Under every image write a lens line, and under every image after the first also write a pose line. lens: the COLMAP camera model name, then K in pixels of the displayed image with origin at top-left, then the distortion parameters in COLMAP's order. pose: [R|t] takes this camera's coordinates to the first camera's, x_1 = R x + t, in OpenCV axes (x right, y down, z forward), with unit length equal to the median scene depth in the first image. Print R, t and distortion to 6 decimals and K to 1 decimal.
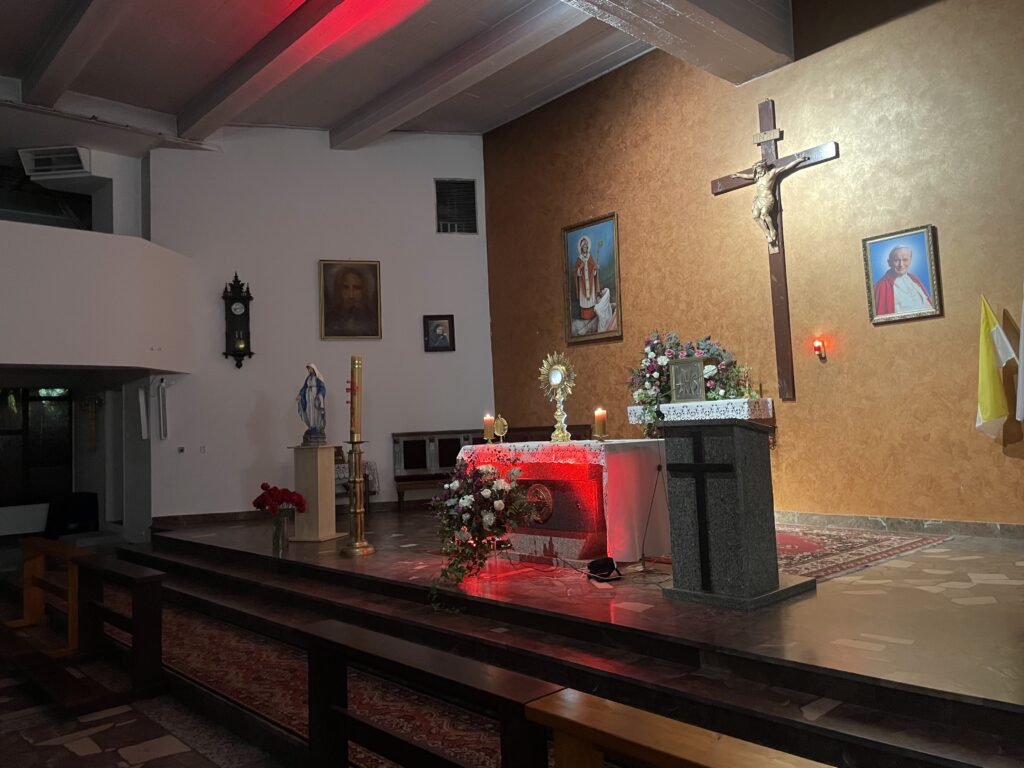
lens RADIAL K [[772.8, 0, 509.2], [0, 772.8, 372.0], [0, 0, 1]] dist [0.075946, -0.096187]
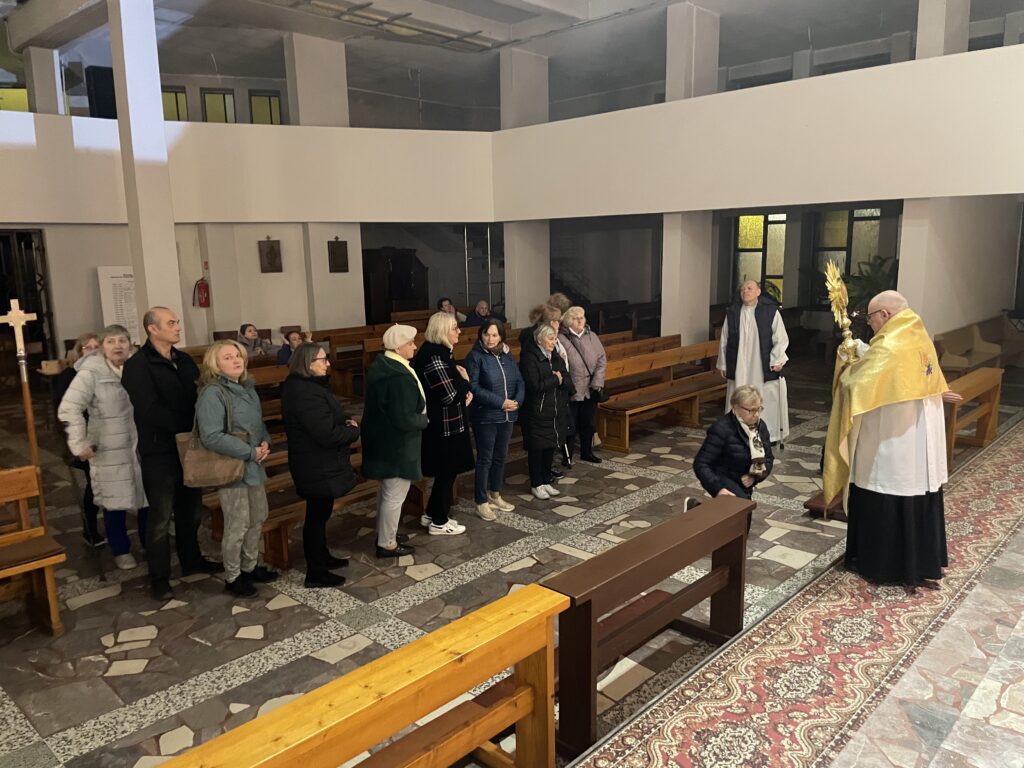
lens RADIAL K [[772.8, 0, 519.0], [0, 772.8, 394.1], [0, 0, 1]] dist [0.075946, -0.096187]
pose [[0.073042, 0.226231, -0.971331, 0.353918], [0.087859, 0.968687, 0.232222, -0.053158], [0.993451, -0.102302, 0.050878, 0.278286]]
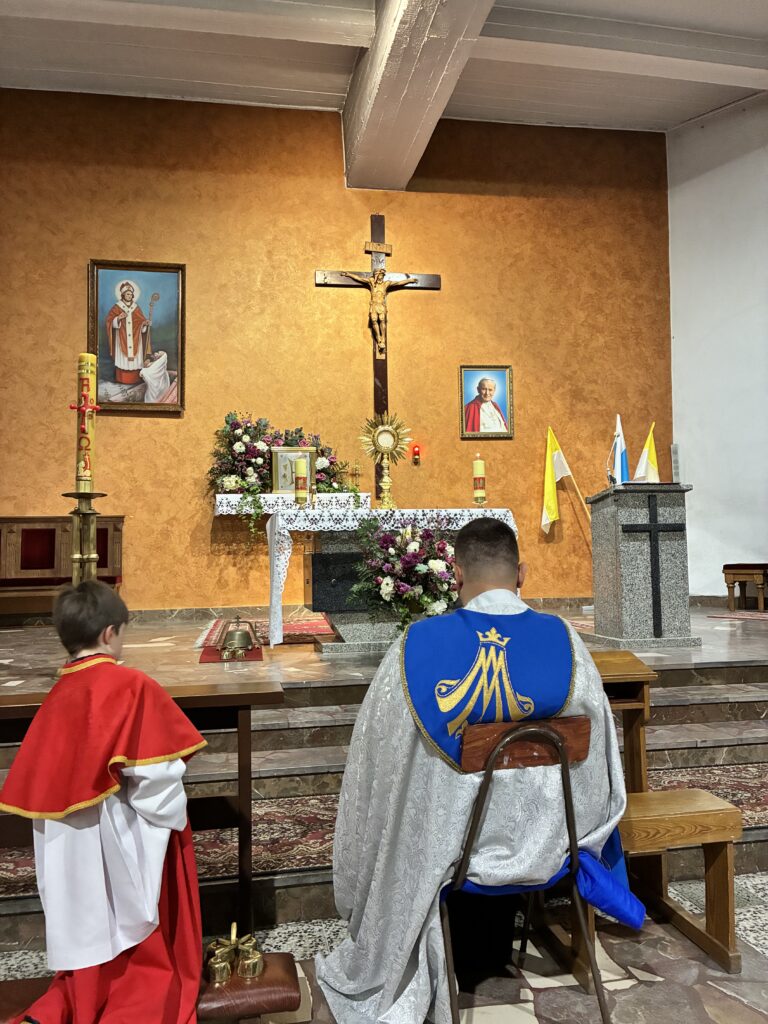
lens RADIAL K [[775.2, 0, 374.3], [0, 775.2, 509.6], [0, 0, 1]] dist [0.064279, -0.080894]
pose [[0.530353, 0.080807, 0.843917, -0.533451], [-0.066686, 0.996339, -0.053493, 0.107046], [-0.845150, -0.027907, 0.533800, 0.431822]]
